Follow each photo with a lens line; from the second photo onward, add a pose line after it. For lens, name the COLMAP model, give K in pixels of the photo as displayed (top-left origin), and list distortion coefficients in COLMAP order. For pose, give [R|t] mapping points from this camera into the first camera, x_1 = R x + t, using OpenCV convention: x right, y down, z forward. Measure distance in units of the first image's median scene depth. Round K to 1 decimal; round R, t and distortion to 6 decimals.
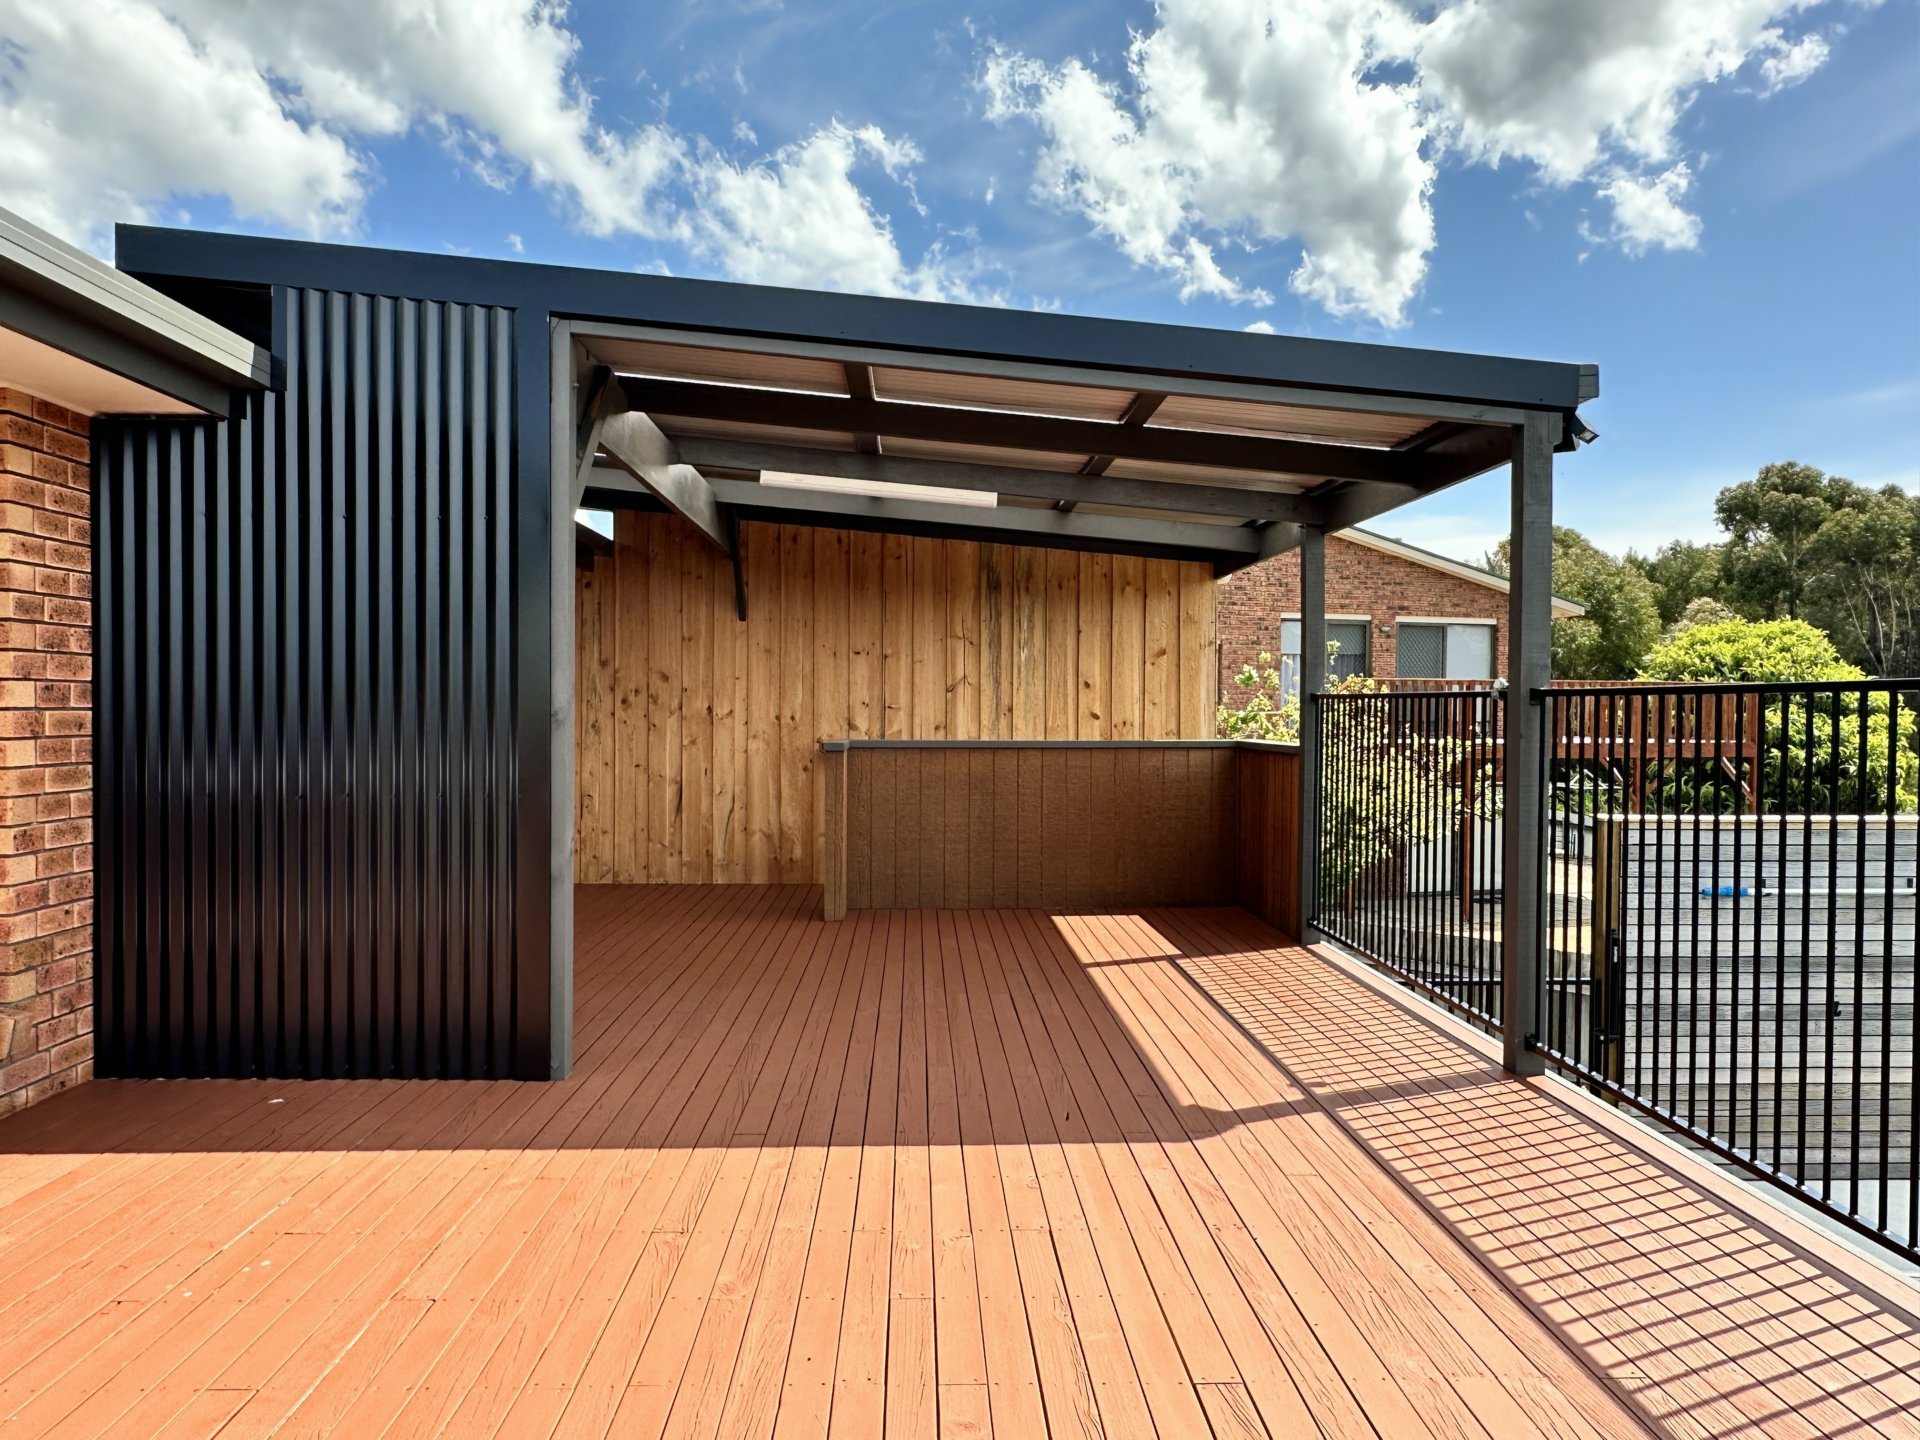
lens RADIAL K [[1349.8, 0, 960.2], [0, 1349.8, 719.2], [0, 0, 1]] dist [0.029336, -0.028903]
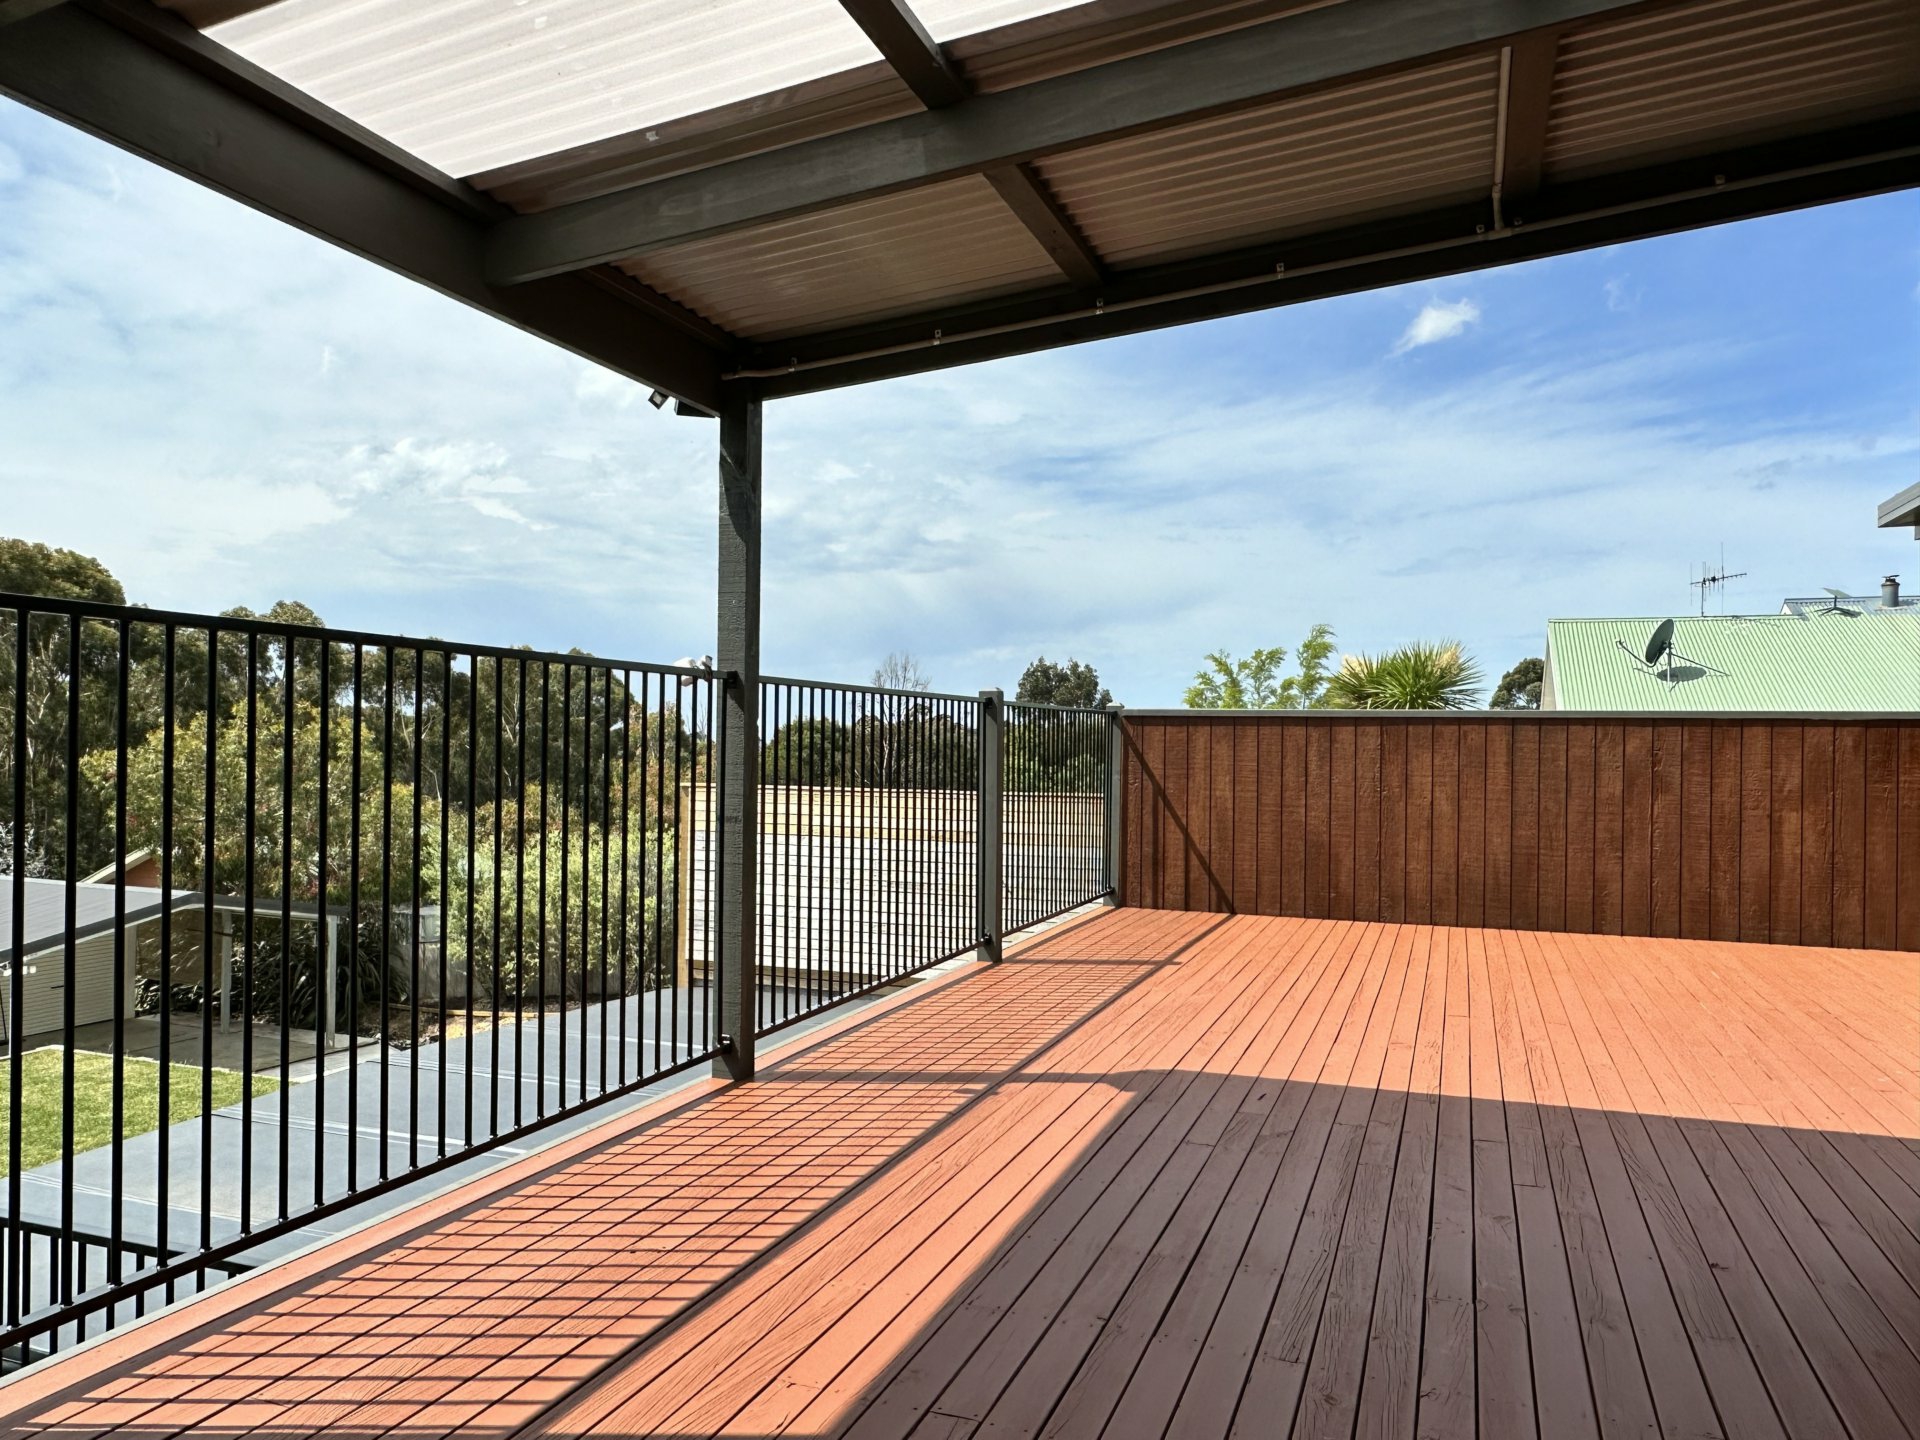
lens RADIAL K [[1349.8, 0, 962.4], [0, 1349.8, 726.3], [0, 0, 1]] dist [0.029336, -0.028903]
pose [[-0.924267, -0.010460, 0.381604, -0.093288], [-0.011822, 0.999929, -0.001227, 0.016572], [-0.381565, -0.005645, -0.924325, 1.920686]]
